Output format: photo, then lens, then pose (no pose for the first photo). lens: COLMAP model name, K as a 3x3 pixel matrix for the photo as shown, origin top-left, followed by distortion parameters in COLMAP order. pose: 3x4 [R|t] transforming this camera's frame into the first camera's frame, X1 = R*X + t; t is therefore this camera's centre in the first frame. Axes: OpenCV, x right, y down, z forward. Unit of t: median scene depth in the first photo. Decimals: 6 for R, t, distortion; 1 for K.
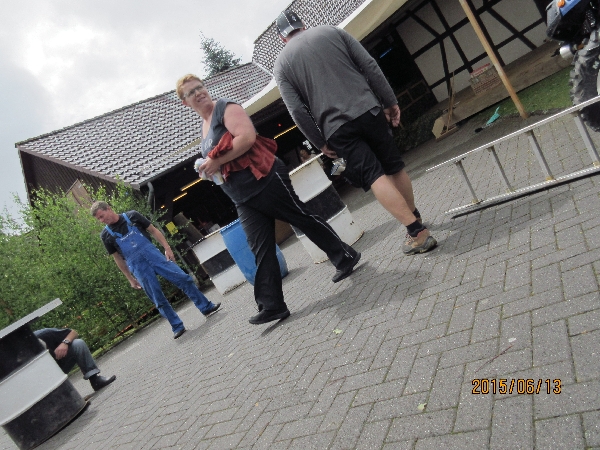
lens RADIAL K [[452.8, 0, 298.8], [0, 452.8, 226.5], [0, 0, 1]] dist [0.009420, 0.000892]
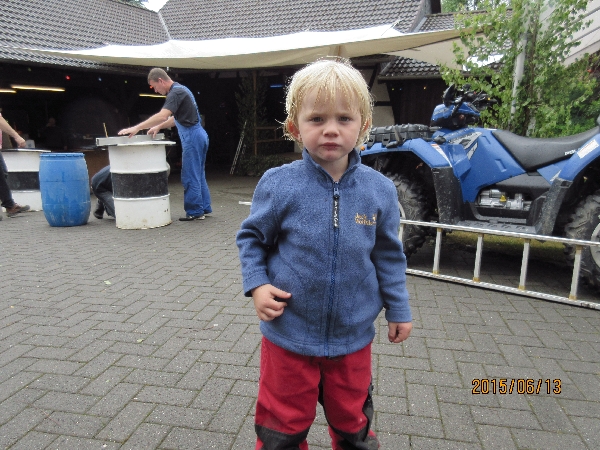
lens RADIAL K [[452.8, 0, 298.8], [0, 452.8, 226.5], [0, 0, 1]] dist [0.009420, 0.000892]
pose [[0.804420, 0.468507, 0.365252, -0.012669], [-0.463382, 0.879589, -0.107706, -0.005377], [-0.371732, -0.082611, 0.924657, -0.229731]]
